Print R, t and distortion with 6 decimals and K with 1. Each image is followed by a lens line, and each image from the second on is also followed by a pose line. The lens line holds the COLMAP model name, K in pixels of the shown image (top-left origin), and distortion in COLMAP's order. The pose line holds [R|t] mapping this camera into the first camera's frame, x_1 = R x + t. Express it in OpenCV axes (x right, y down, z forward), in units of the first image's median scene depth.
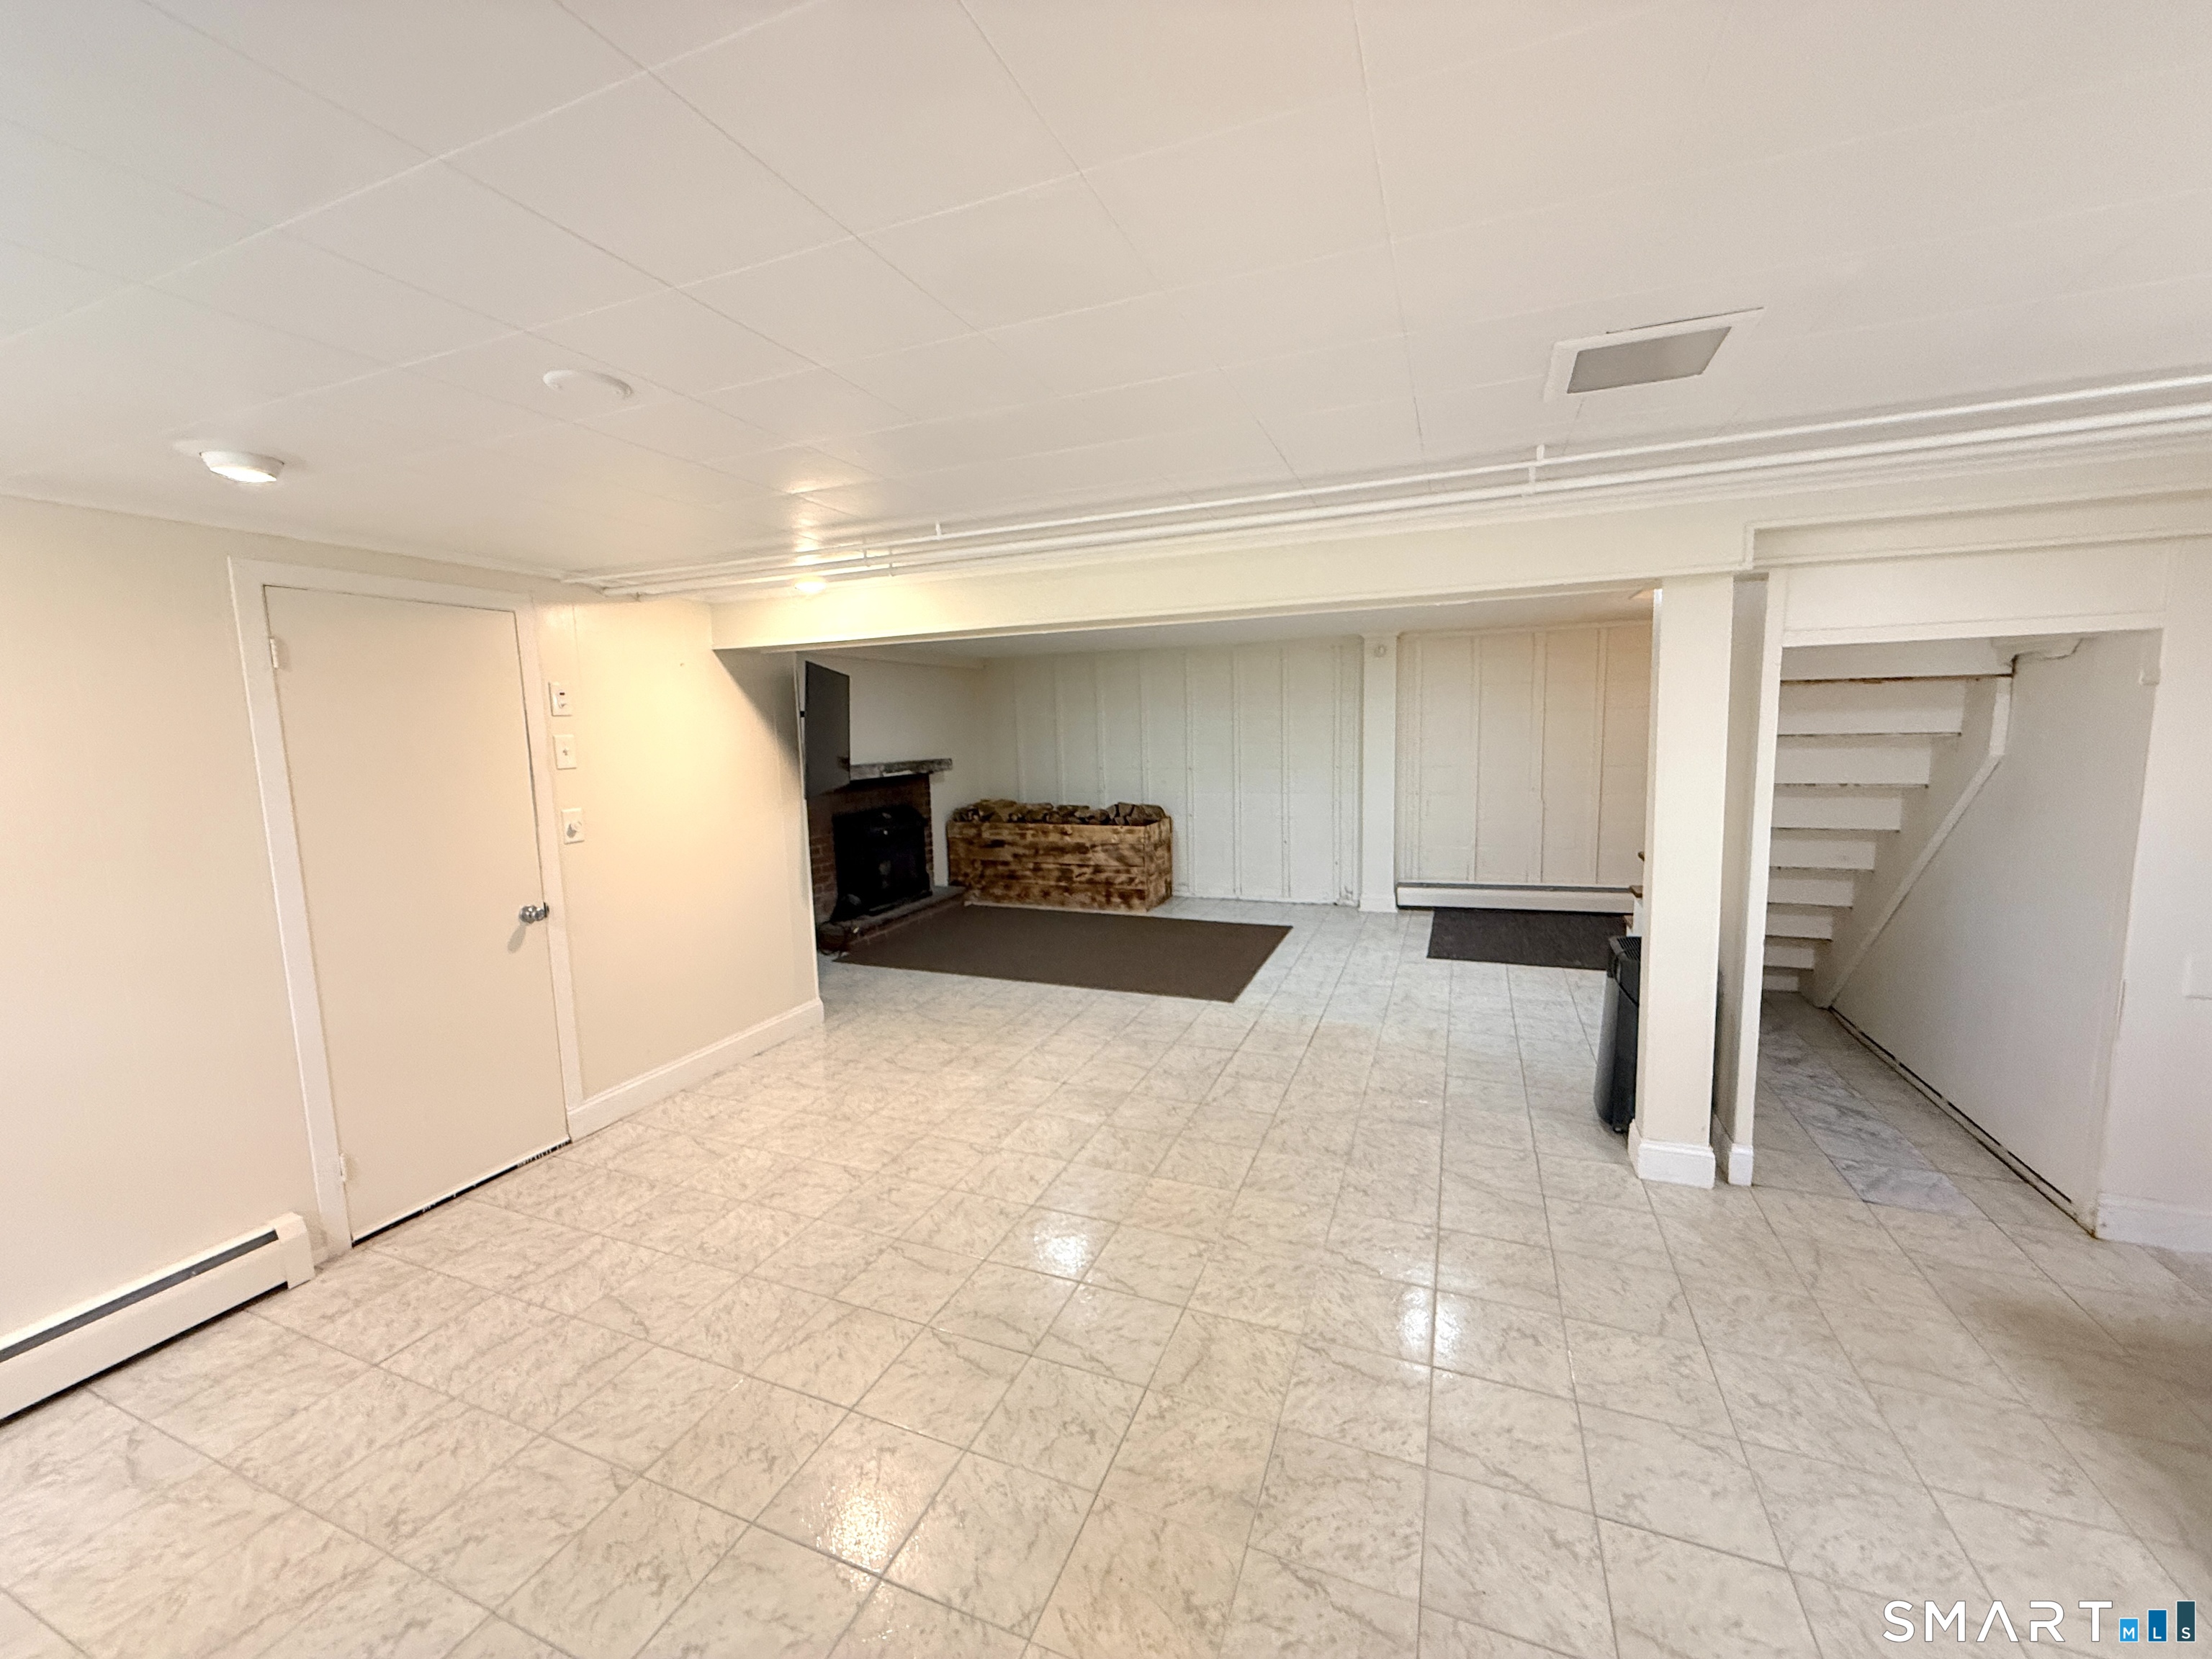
lens RADIAL K [[878.7, 0, 1097.3], [0, 878.7, 825.1], [0, 0, 1]] dist [-0.000095, 0.000281]
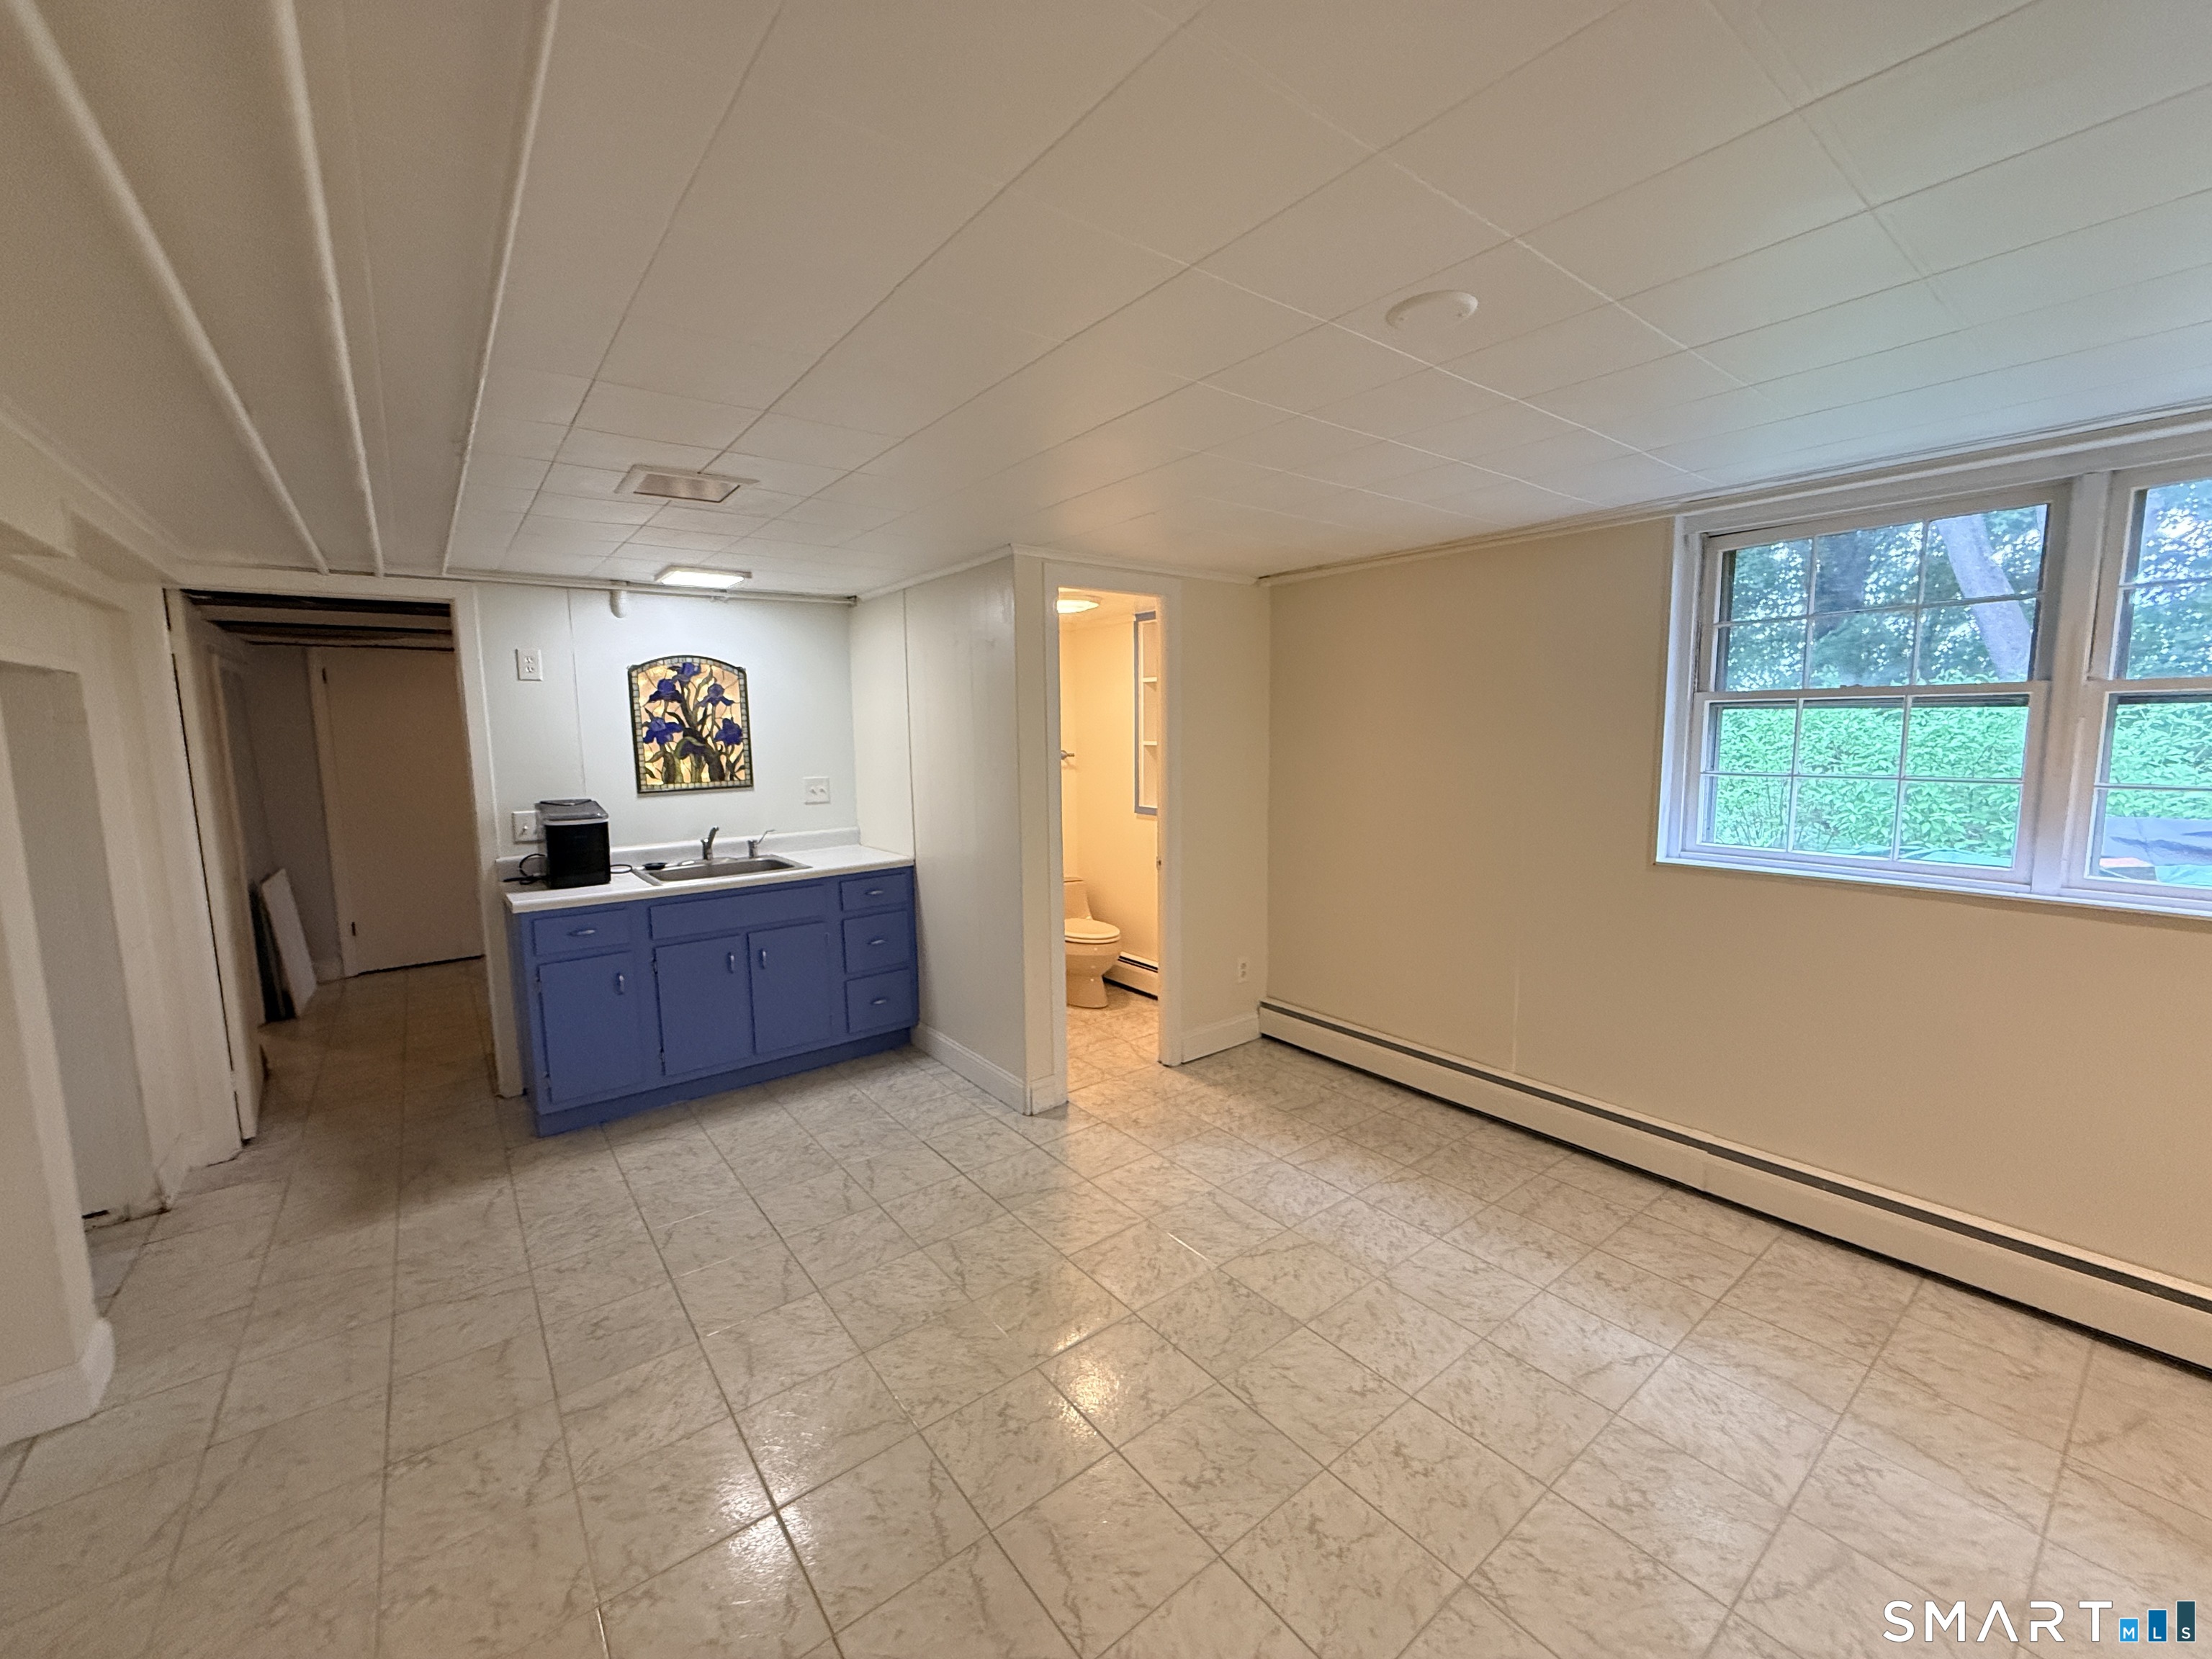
lens RADIAL K [[878.7, 0, 1097.3], [0, 878.7, 825.1], [0, 0, 1]] dist [-0.000095, 0.000281]
pose [[-0.865656, -0.014648, 0.500426, -0.623878], [0.098726, 0.974949, 0.199318, -0.167154], [-0.490809, 0.221945, -0.842524, 1.717822]]
